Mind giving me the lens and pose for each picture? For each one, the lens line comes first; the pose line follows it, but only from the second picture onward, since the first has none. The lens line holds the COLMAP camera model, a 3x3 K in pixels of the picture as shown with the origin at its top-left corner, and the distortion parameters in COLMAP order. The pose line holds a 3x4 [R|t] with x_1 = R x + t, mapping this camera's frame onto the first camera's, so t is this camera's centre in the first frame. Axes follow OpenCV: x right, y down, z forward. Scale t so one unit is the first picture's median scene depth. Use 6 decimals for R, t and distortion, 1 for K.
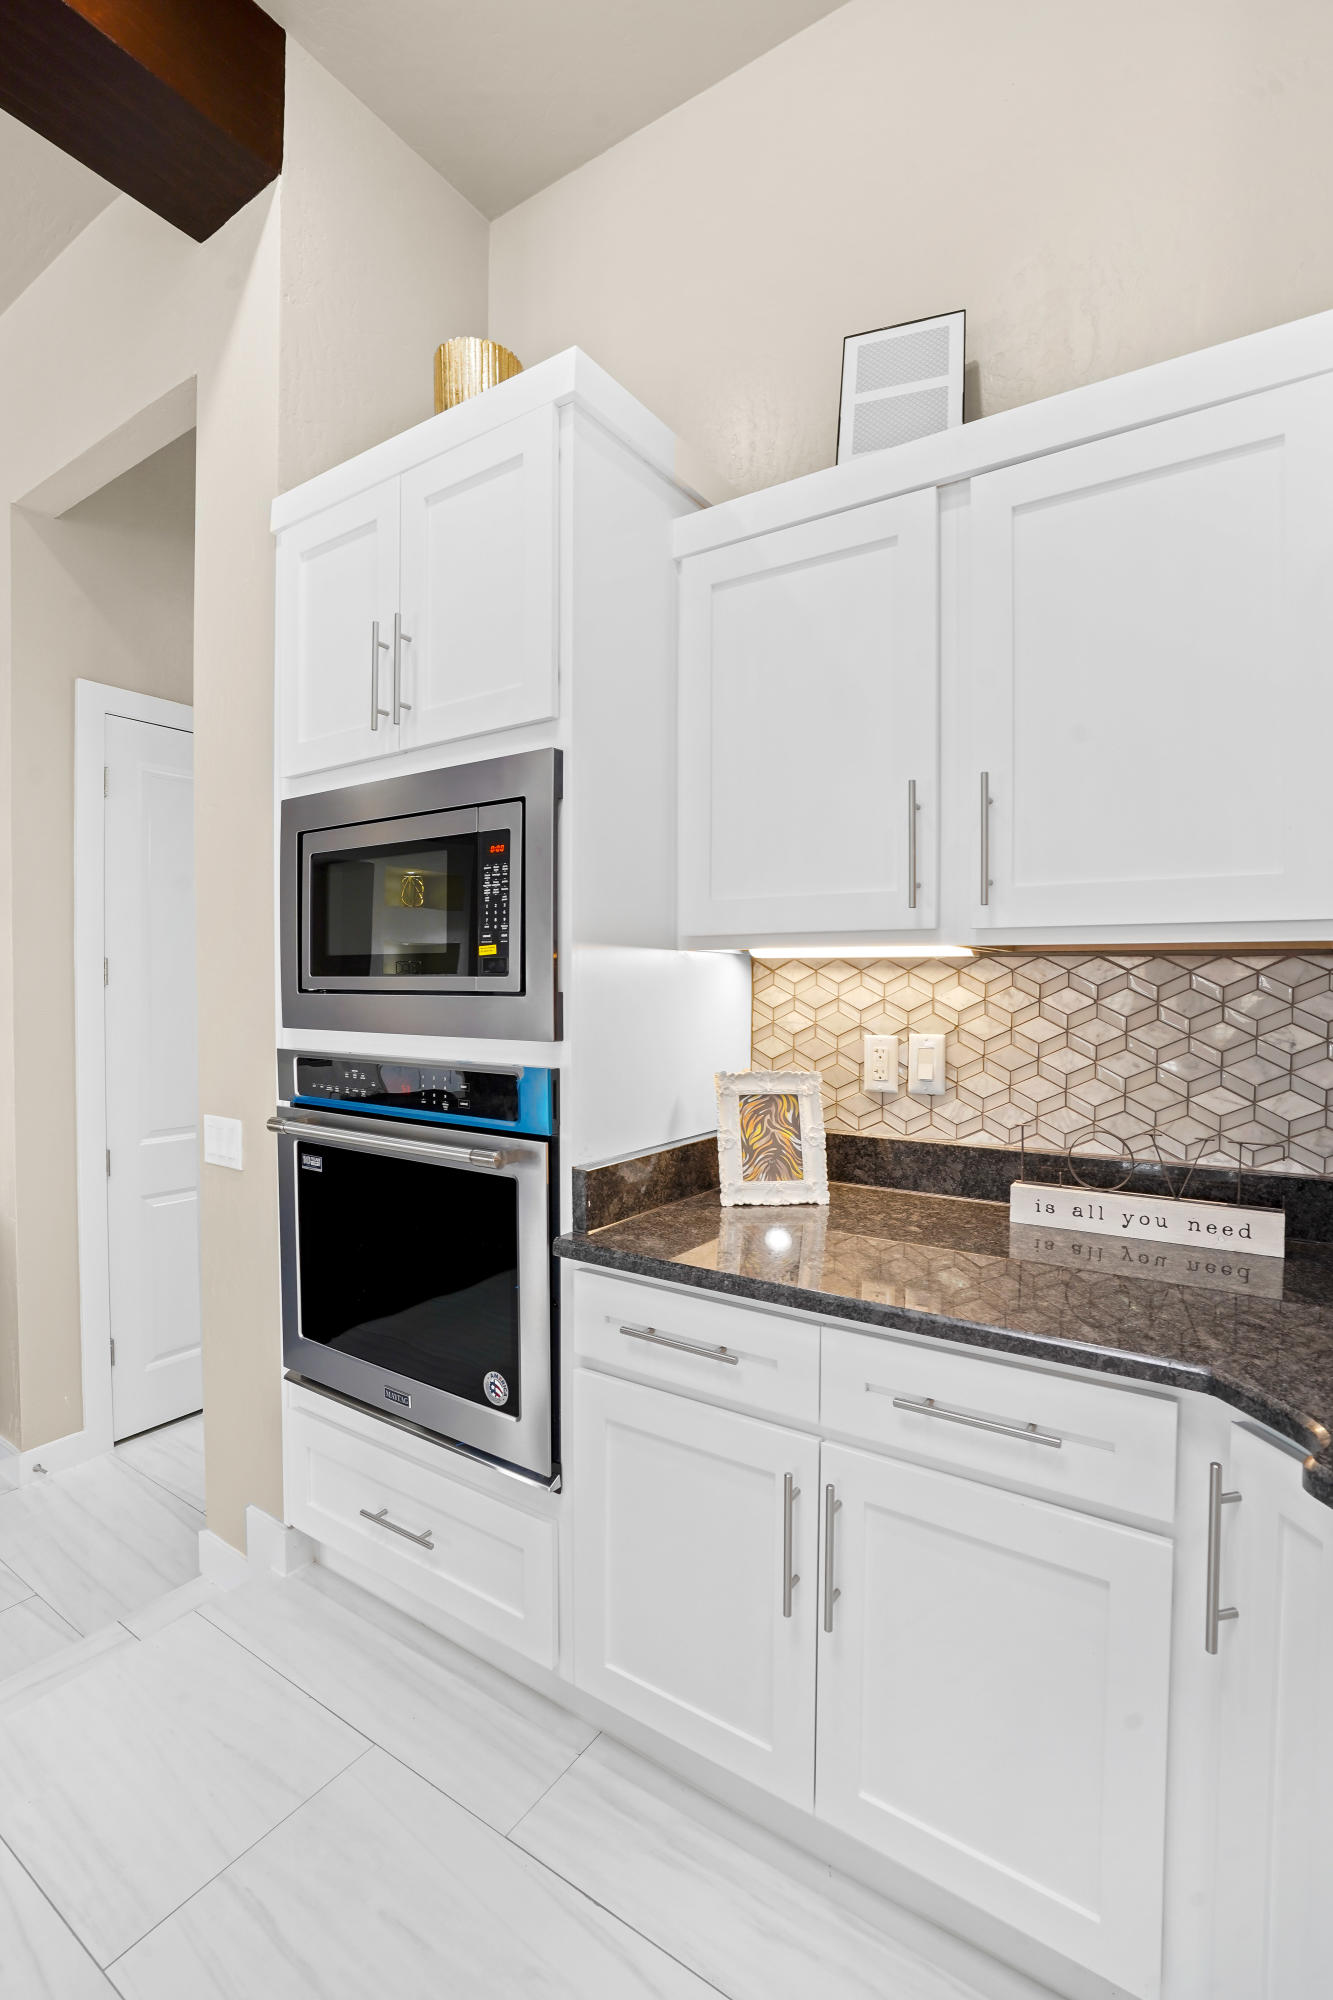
lens RADIAL K [[920.2, 0, 637.3], [0, 920.2, 1011.2], [0, 0, 1]] dist [-0.028606, 0.010046]
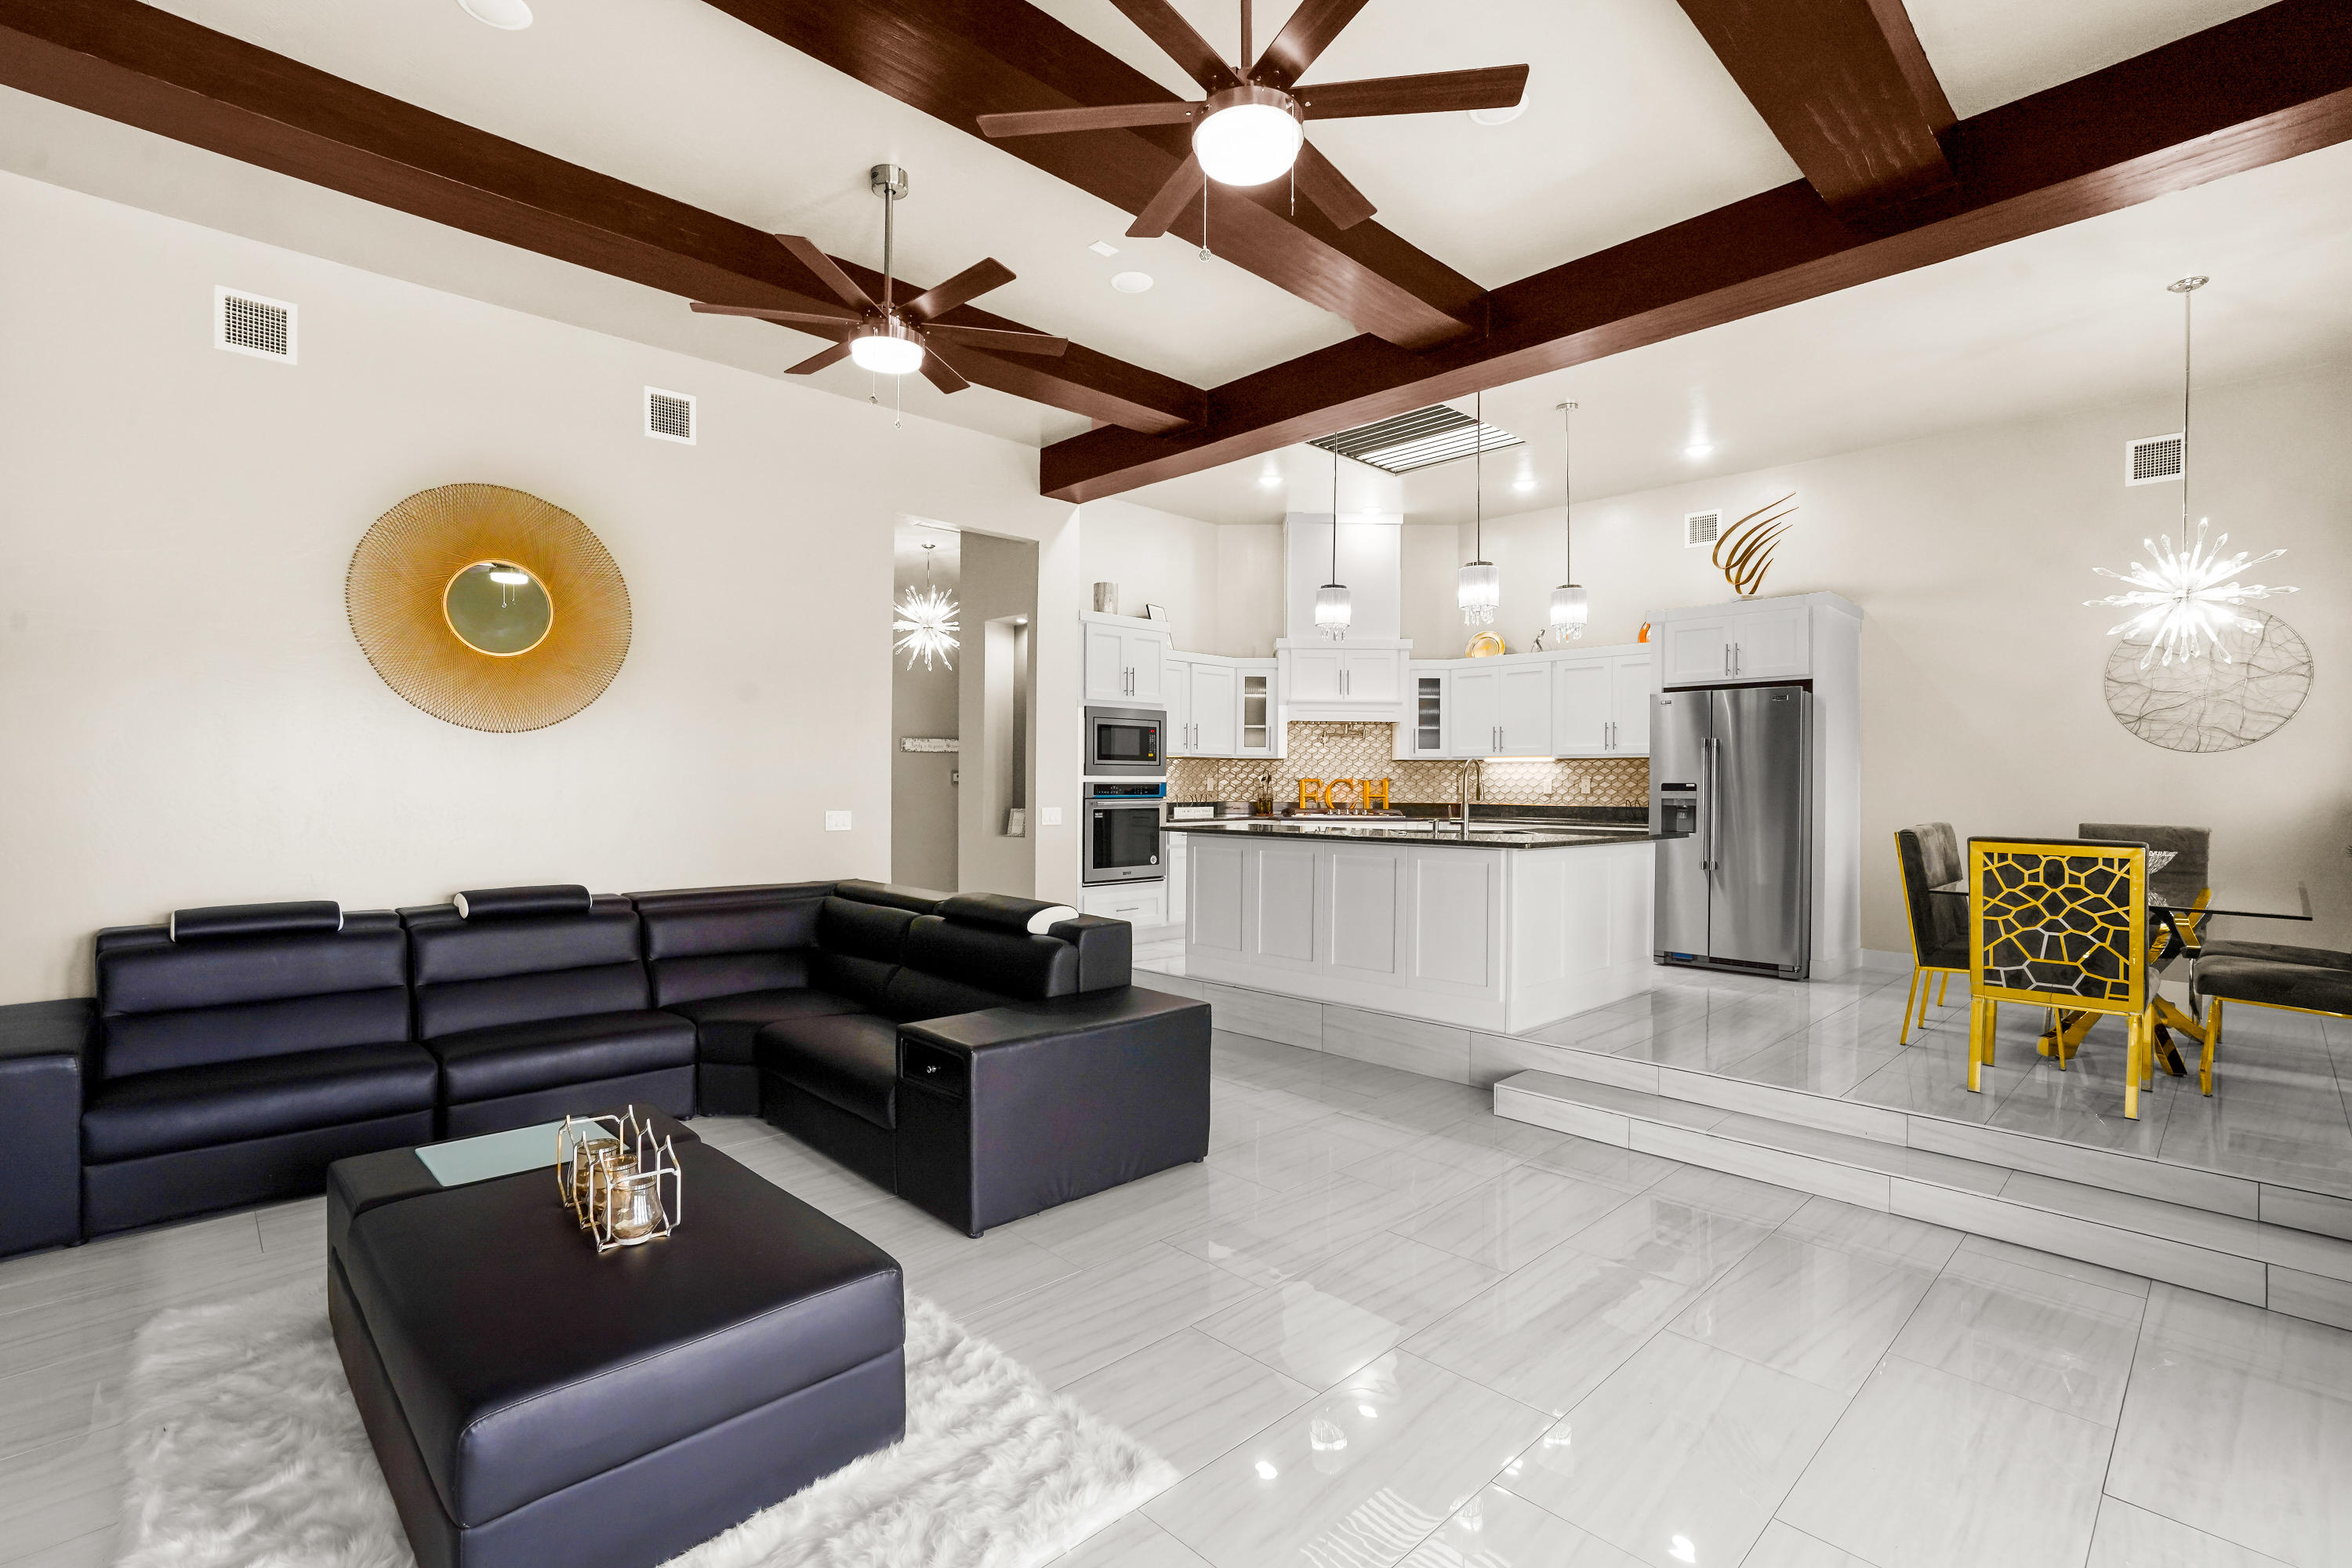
lens RADIAL K [[1082.2, 0, 1166.2], [0, 1082.2, 774.0], [0, 0, 1]] dist [-0.028606, 0.010046]
pose [[0.187900, 0.000093, 0.982188, -4.570975], [0.022849, 0.999729, -0.004466, 0.039825], [-0.981922, 0.023282, 0.187846, -0.005392]]
